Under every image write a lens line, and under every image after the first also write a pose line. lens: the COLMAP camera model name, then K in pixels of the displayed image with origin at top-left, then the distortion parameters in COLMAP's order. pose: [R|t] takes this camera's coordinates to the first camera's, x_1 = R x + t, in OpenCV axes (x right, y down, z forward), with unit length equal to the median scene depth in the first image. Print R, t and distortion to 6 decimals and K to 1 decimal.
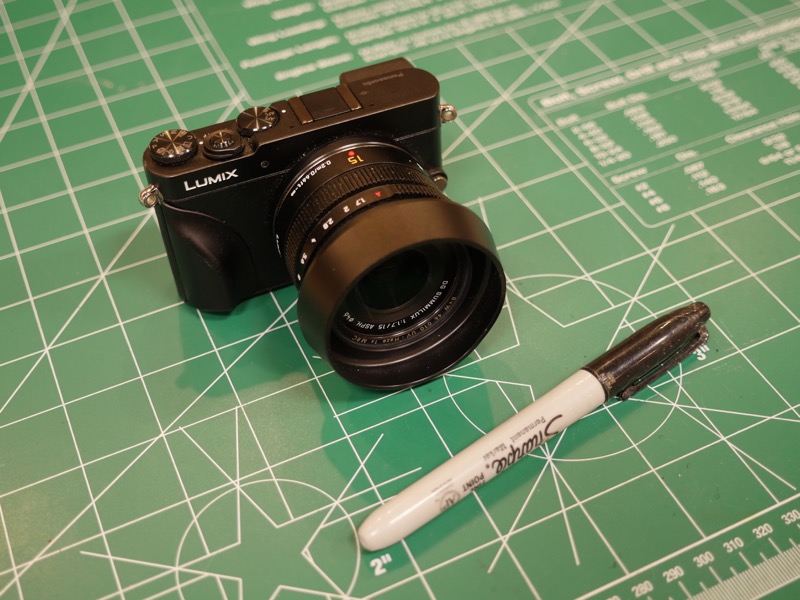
lens RADIAL K [[1036.5, 0, 393.4], [0, 1036.5, 300.5], [0, 0, 1]] dist [-0.005500, 0.017573]
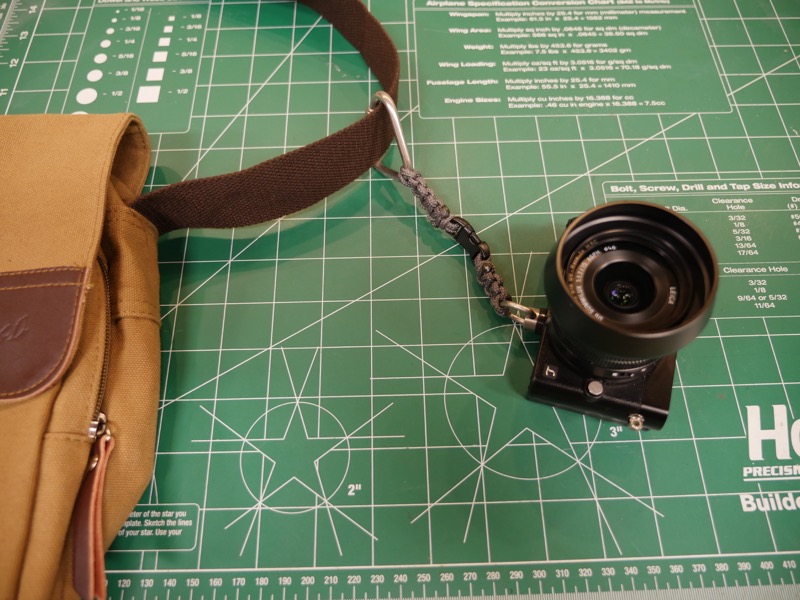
lens RADIAL K [[576.5, 0, 392.5], [0, 576.5, 301.4], [0, 0, 1]] dist [-0.036851, 0.008003]
pose [[0.915469, 0.376271, -0.142610, 0.045243], [-0.308670, 0.884032, 0.351013, -0.253948], [0.258148, -0.277322, 0.925447, 0.183373]]
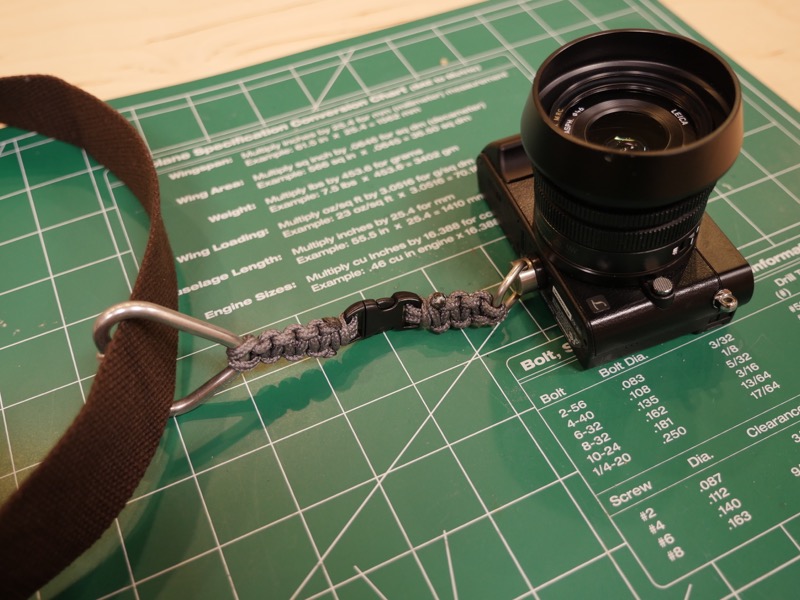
lens RADIAL K [[784.6, 0, 400.0], [0, 784.6, 300.0], [0, 0, 1]] dist [-0.017138, 0.025238]
pose [[0.999655, 0.006886, 0.025361, 0.032290], [-0.008951, 0.996574, 0.082223, -0.316666], [-0.024708, -0.082421, 0.996291, 0.411175]]
